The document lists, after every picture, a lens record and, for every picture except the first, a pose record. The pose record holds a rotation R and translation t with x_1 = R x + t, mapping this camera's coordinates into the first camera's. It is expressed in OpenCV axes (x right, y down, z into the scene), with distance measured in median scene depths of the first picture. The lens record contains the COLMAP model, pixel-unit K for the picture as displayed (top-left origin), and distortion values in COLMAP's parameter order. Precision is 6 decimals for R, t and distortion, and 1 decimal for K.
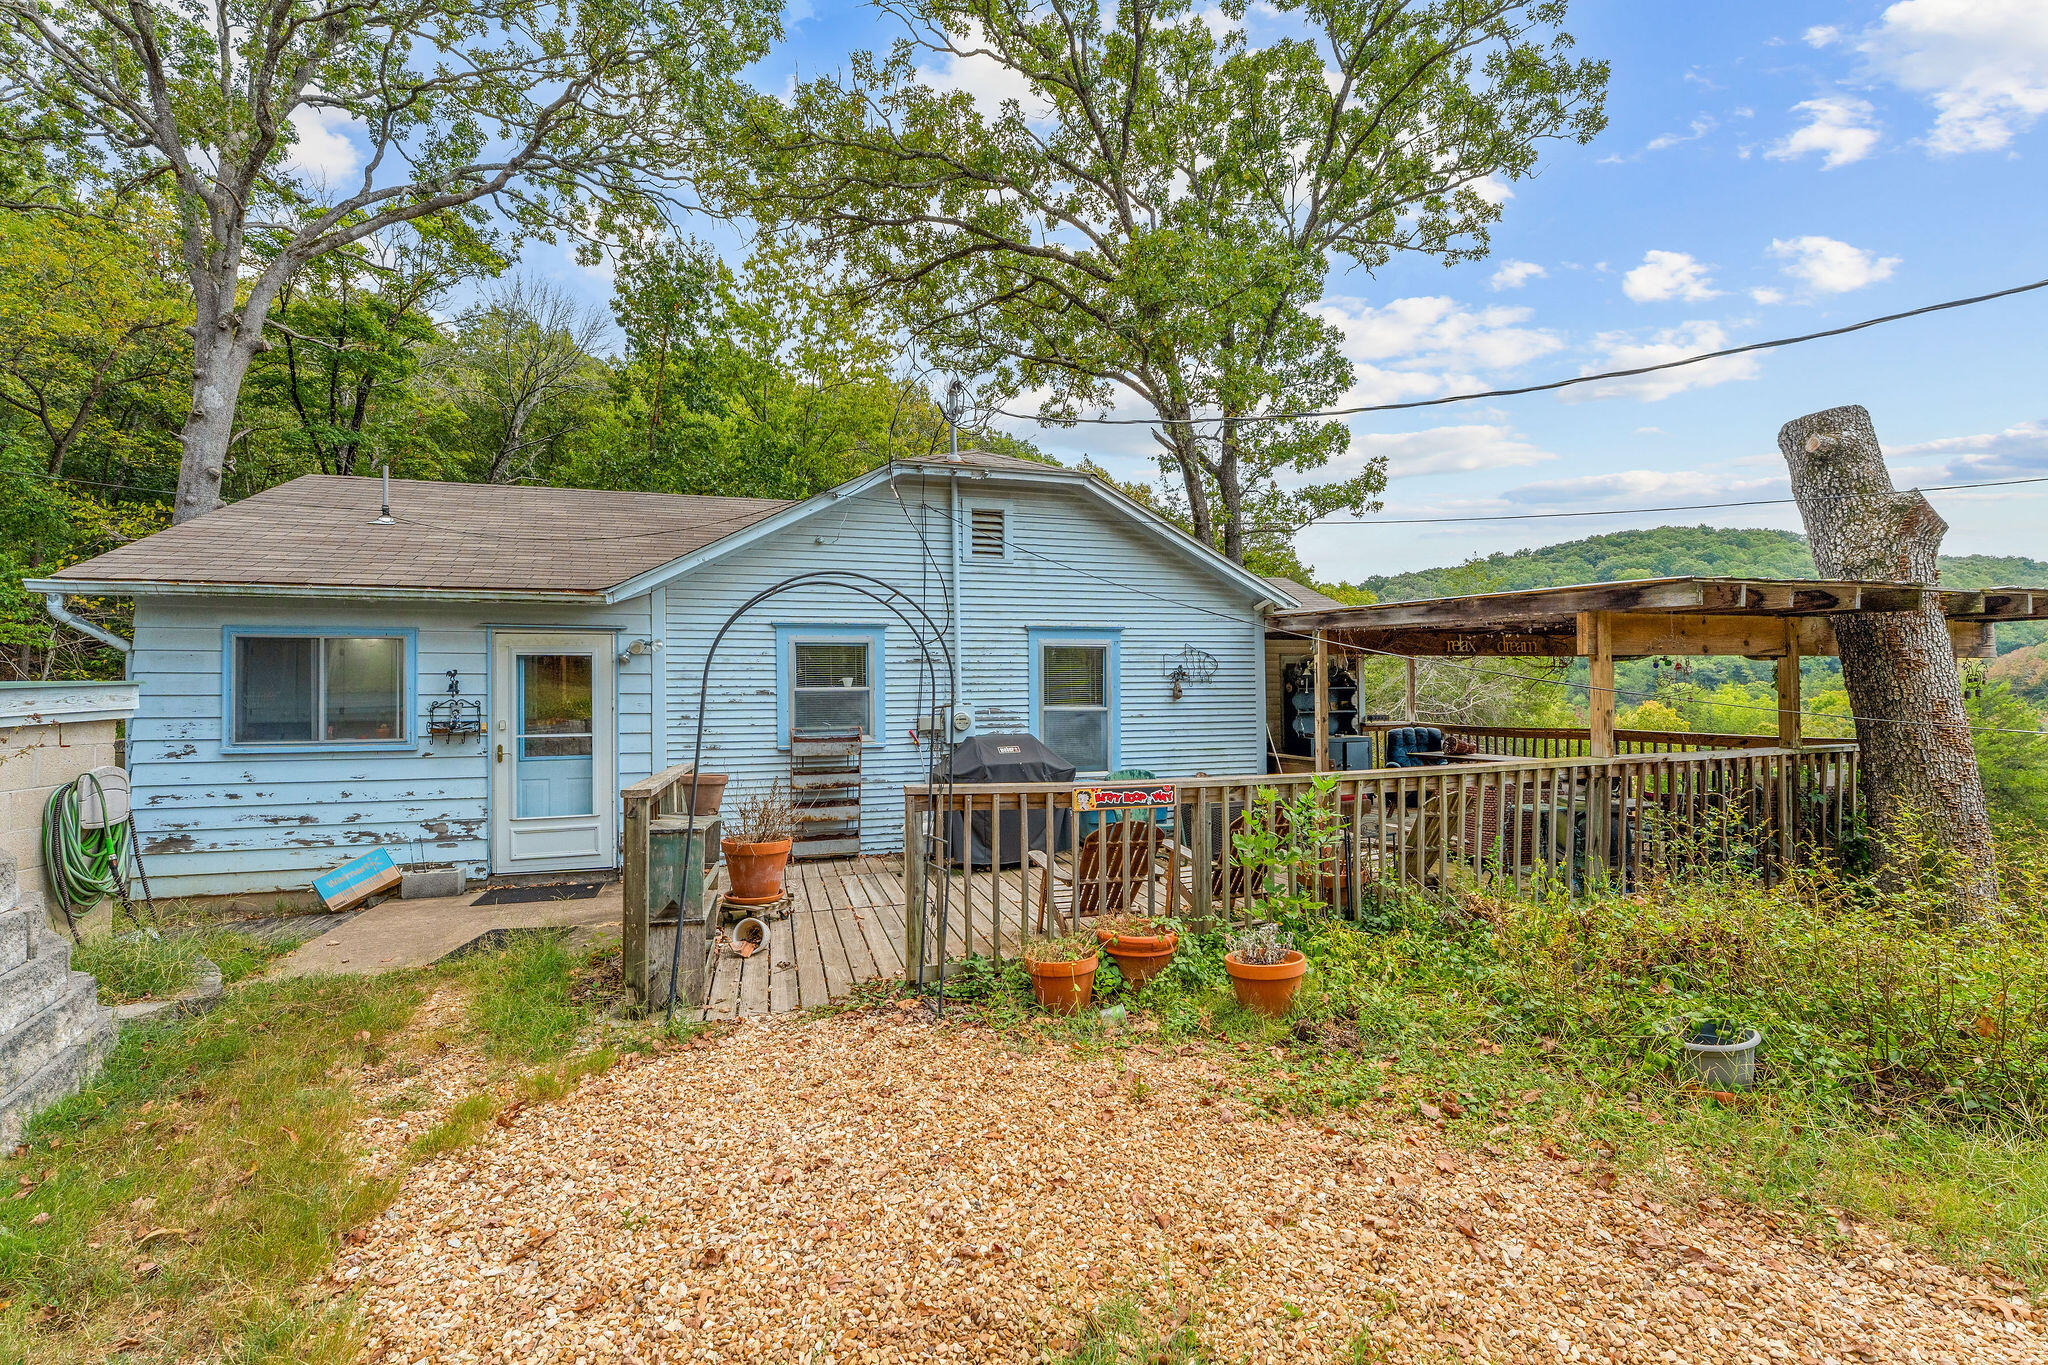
lens RADIAL K [[813.5, 0, 1021.6], [0, 813.5, 682.4], [0, 0, 1]] dist [-0.003064, 0.000502]
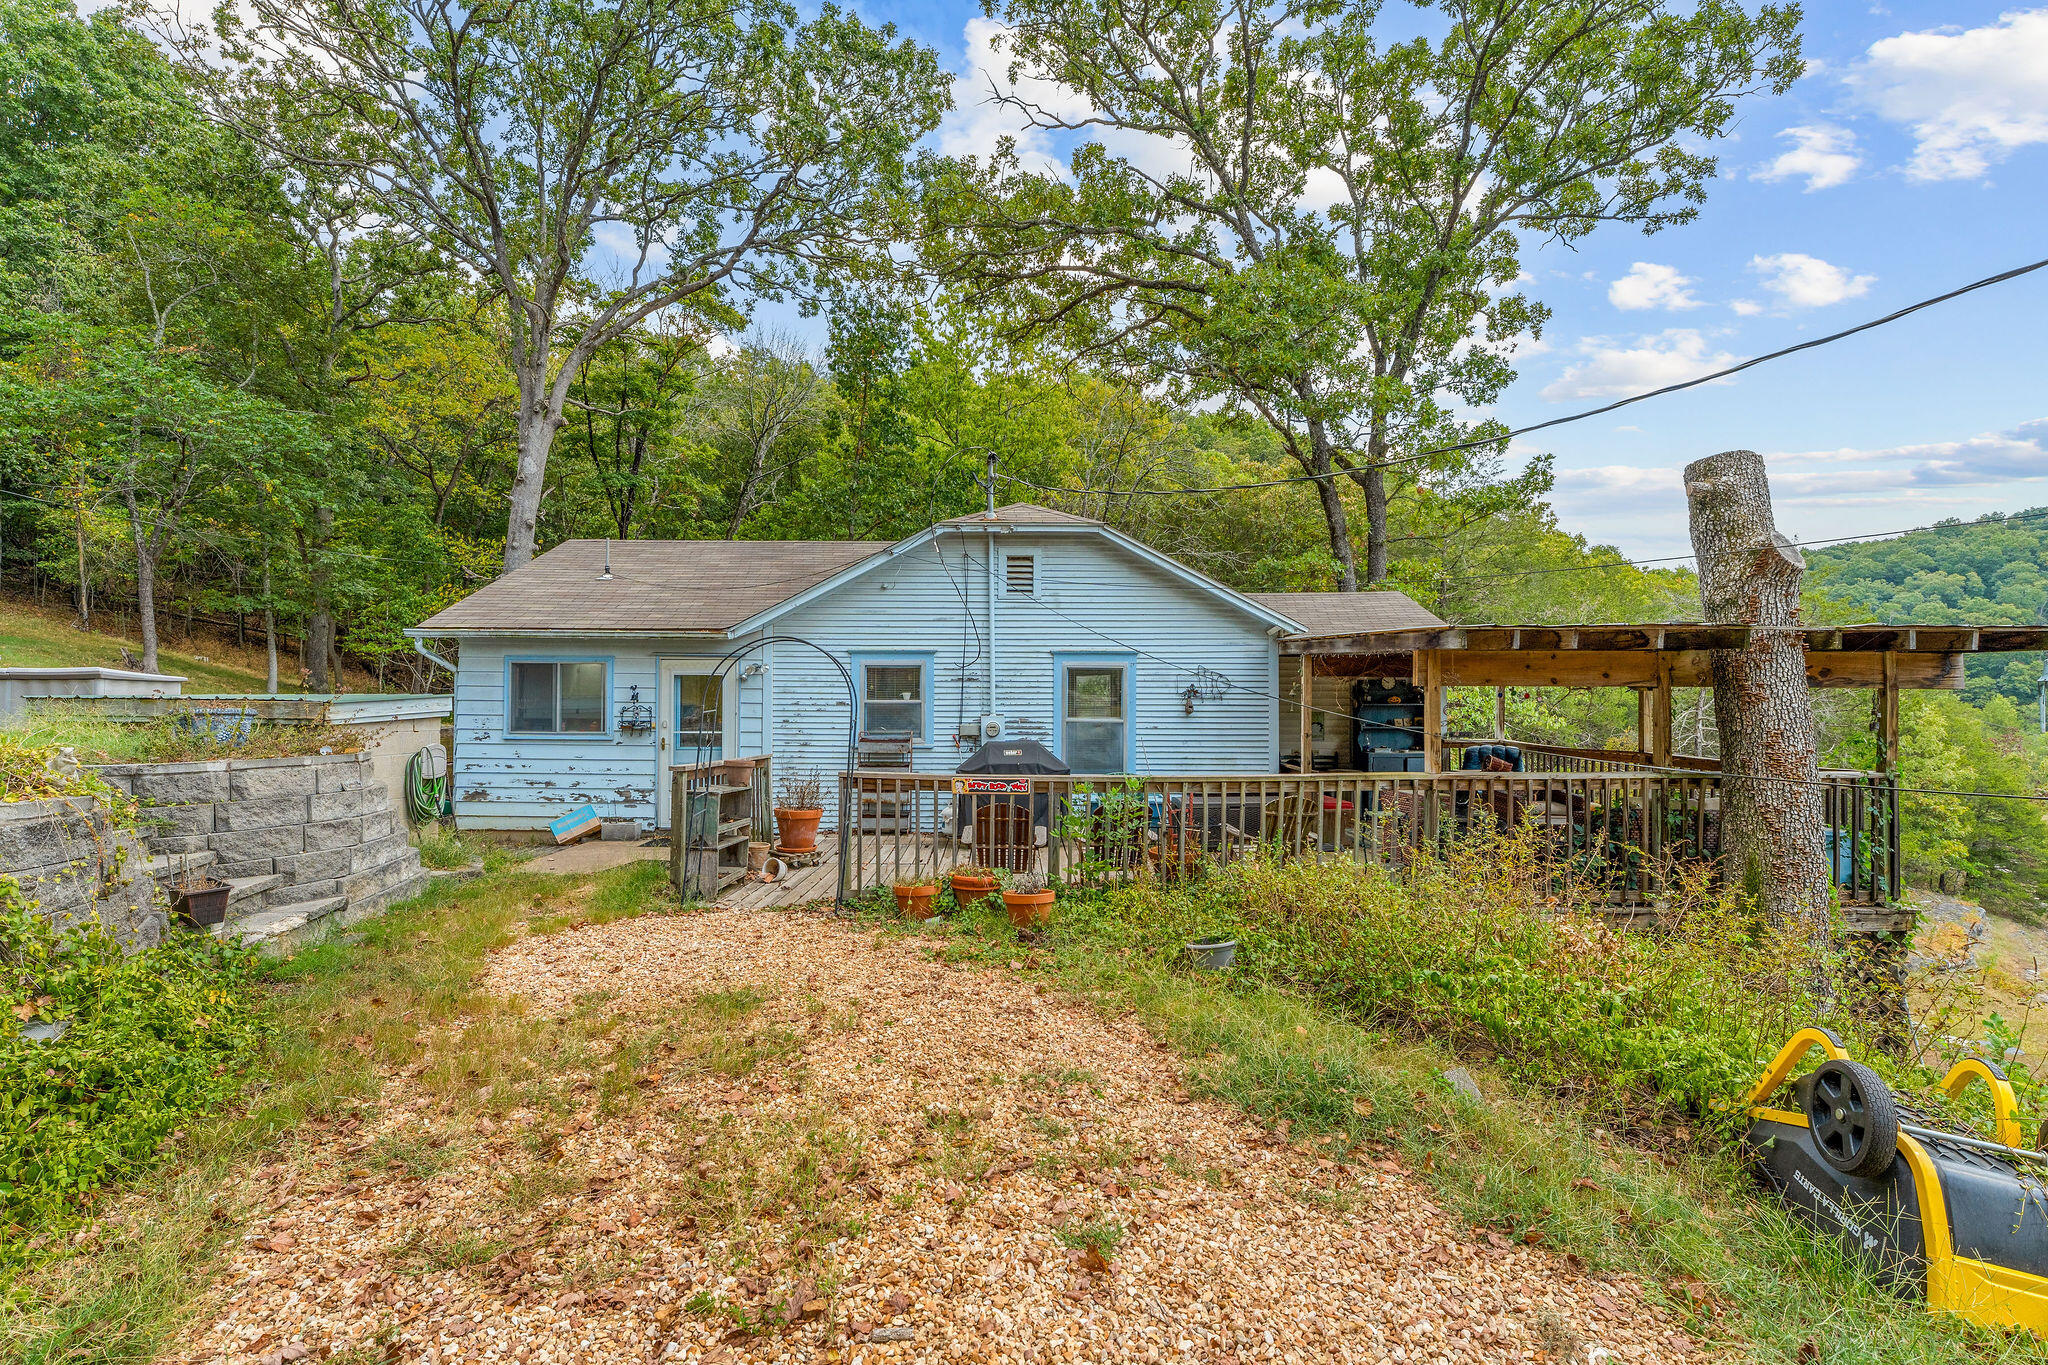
lens RADIAL K [[853.8, 0, 1034.4], [0, 853.8, 687.1], [0, 0, 1]] dist [-0.001622, -0.000106]
pose [[0.964439, 0.011055, -0.264075, 0.318022], [-0.010394, 0.999938, 0.003899, -0.020553], [0.264102, -0.001015, 0.964494, -0.228038]]
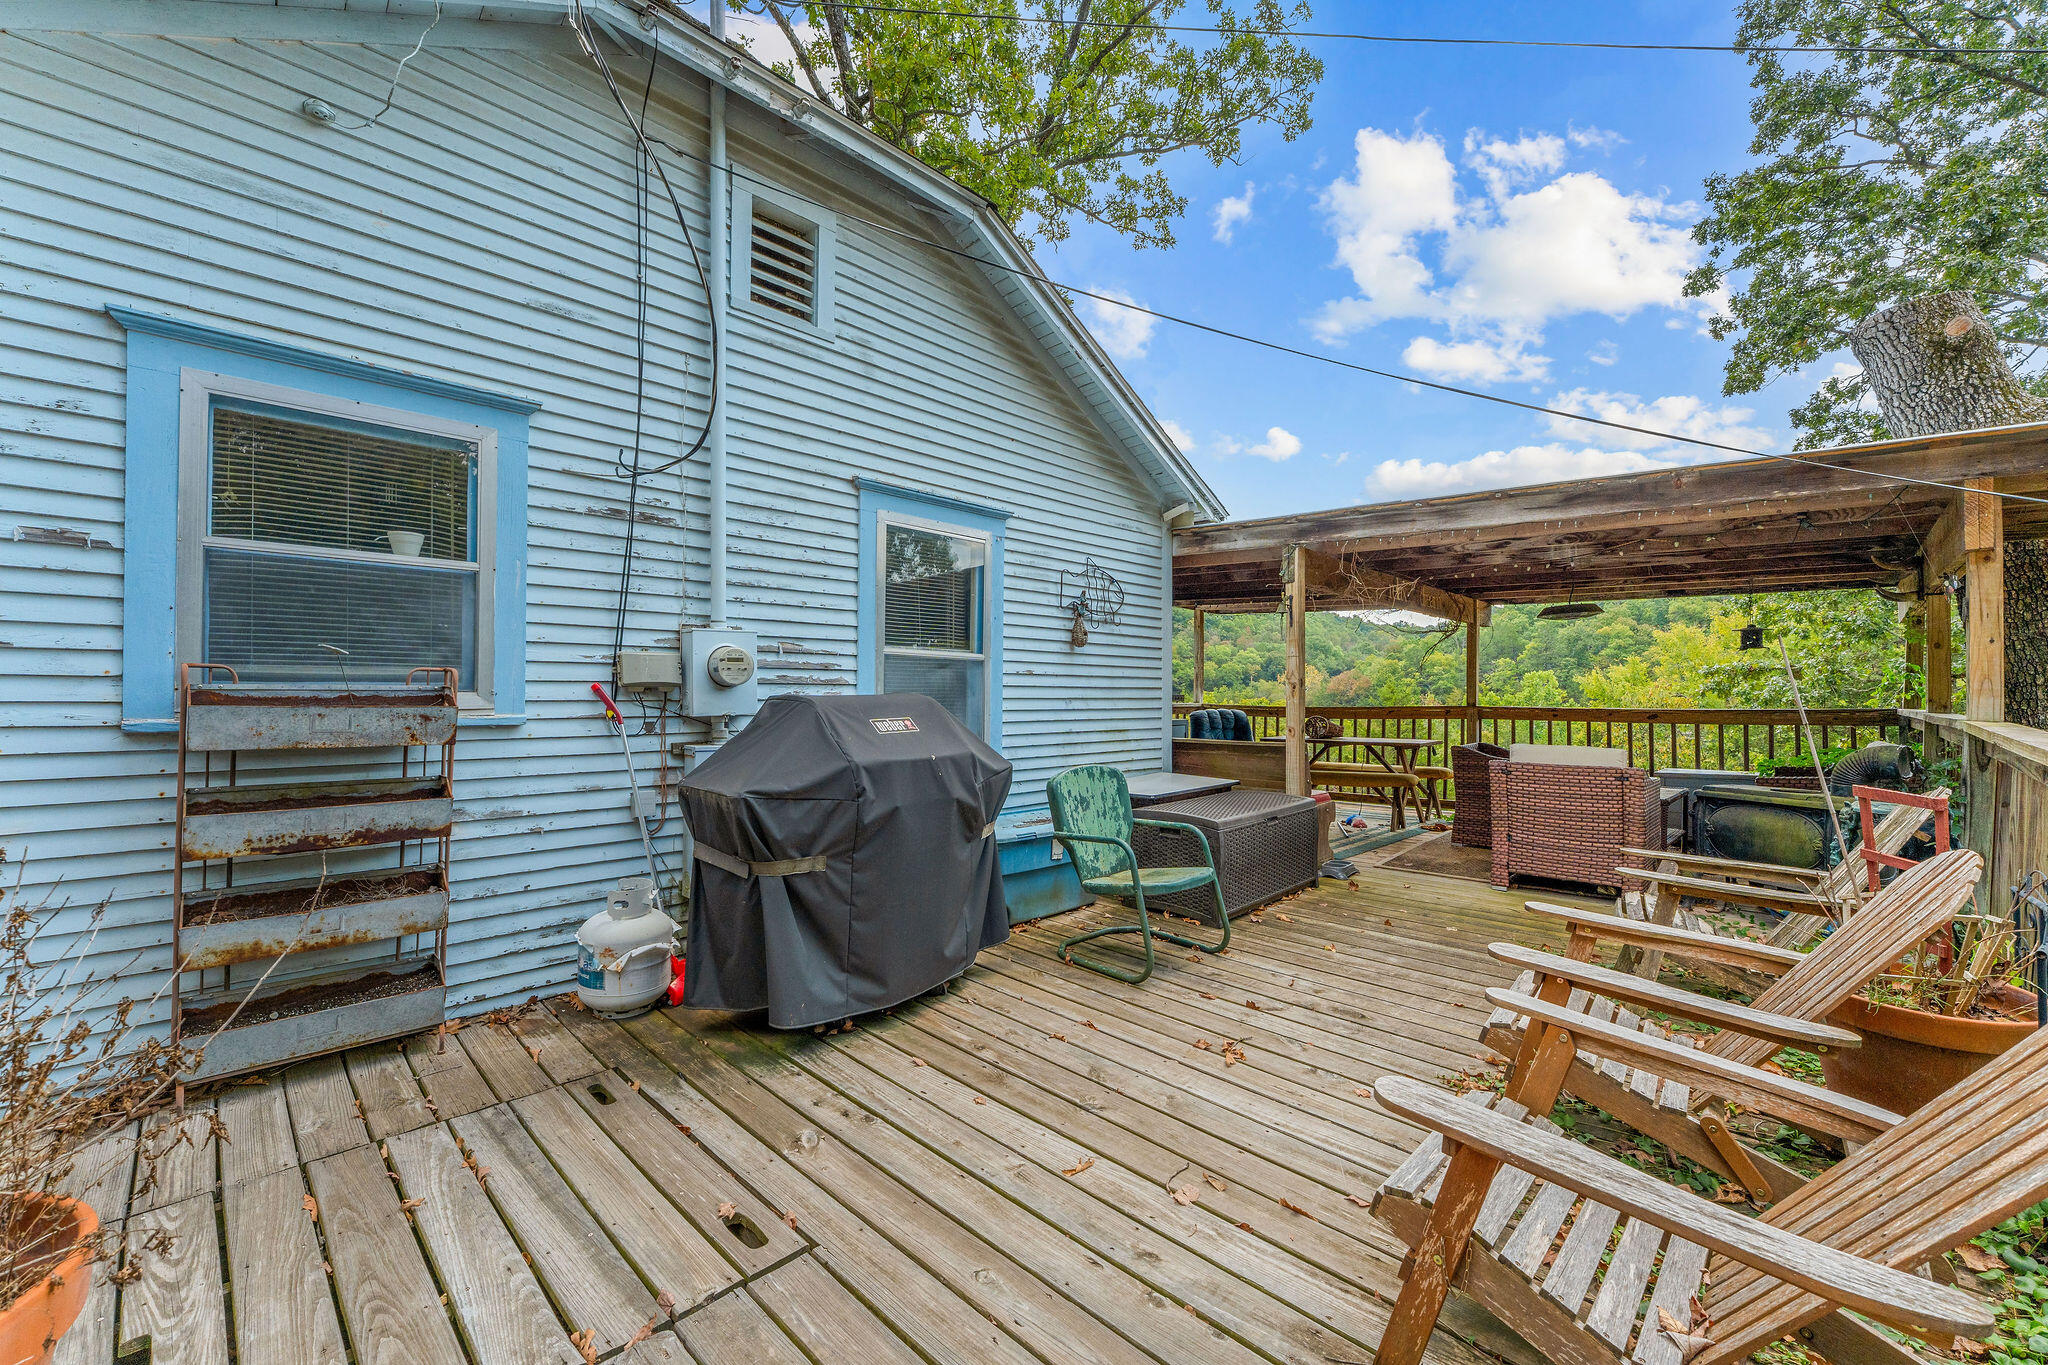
lens RADIAL K [[813.5, 0, 1030.8], [0, 813.5, 680.0], [0, 0, 1]] dist [-0.003064, 0.000502]
pose [[0.871990, 0.022705, 0.488996, -0.140588], [-0.020890, 0.999740, -0.009170, 0.054484], [-0.489077, -0.002219, 0.872238, 0.526507]]
